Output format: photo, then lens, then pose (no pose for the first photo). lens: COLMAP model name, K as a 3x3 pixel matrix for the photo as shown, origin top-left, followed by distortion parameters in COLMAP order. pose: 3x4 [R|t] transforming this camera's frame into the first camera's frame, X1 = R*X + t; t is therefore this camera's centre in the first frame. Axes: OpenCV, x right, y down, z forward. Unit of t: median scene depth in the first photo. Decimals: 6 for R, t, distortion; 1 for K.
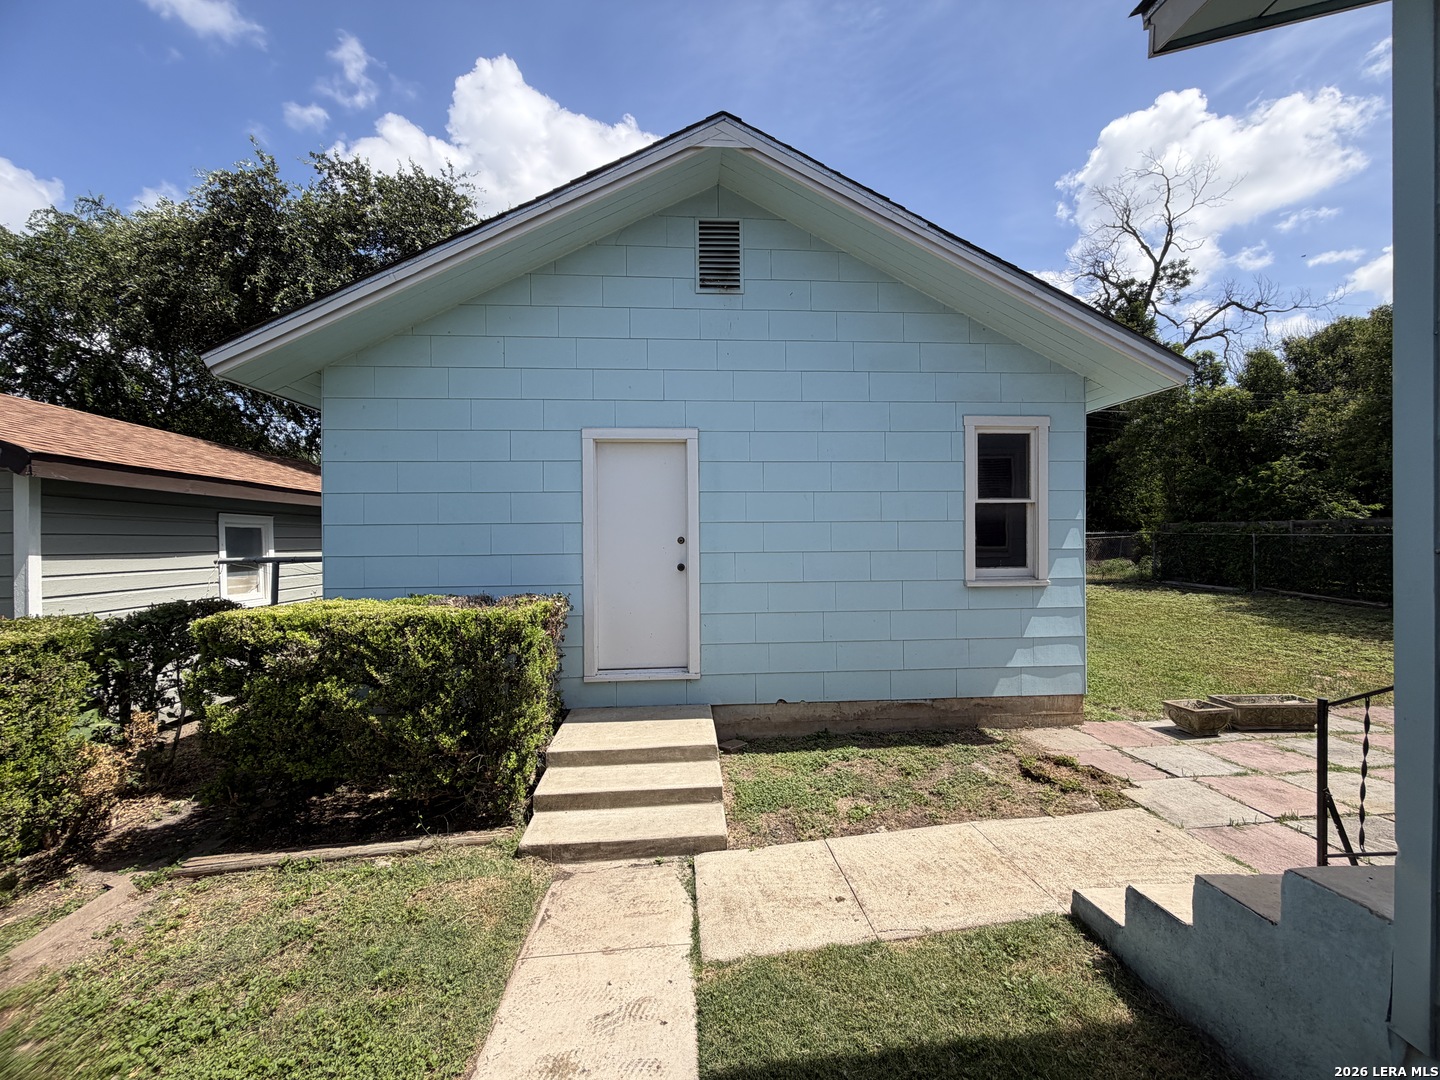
lens RADIAL K [[575.0, 0, 721.5], [0, 575.0, 540.7], [0, 0, 1]] dist [0.001287, 0.000634]
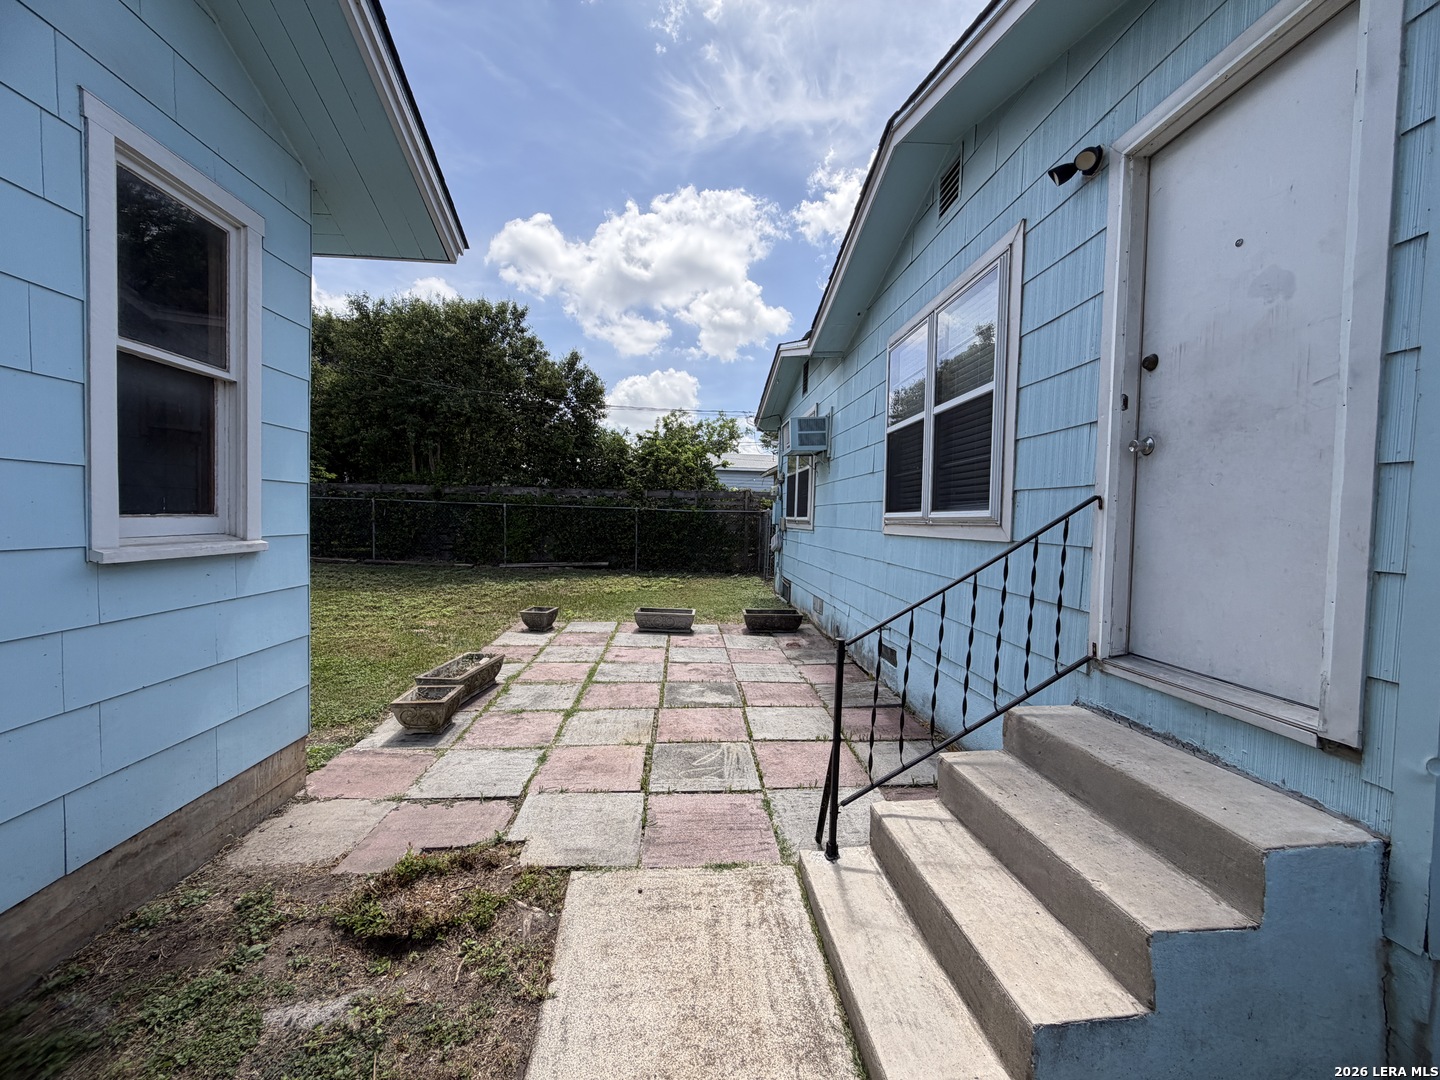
lens RADIAL K [[575.0, 0, 717.1], [0, 575.0, 536.0], [0, 0, 1]] dist [0.001287, 0.000634]
pose [[0.016474, -0.026122, 0.999523, 0.066048], [-0.020403, 0.999442, 0.026457, 0.047155], [-0.999656, -0.020829, 0.015932, 0.642969]]
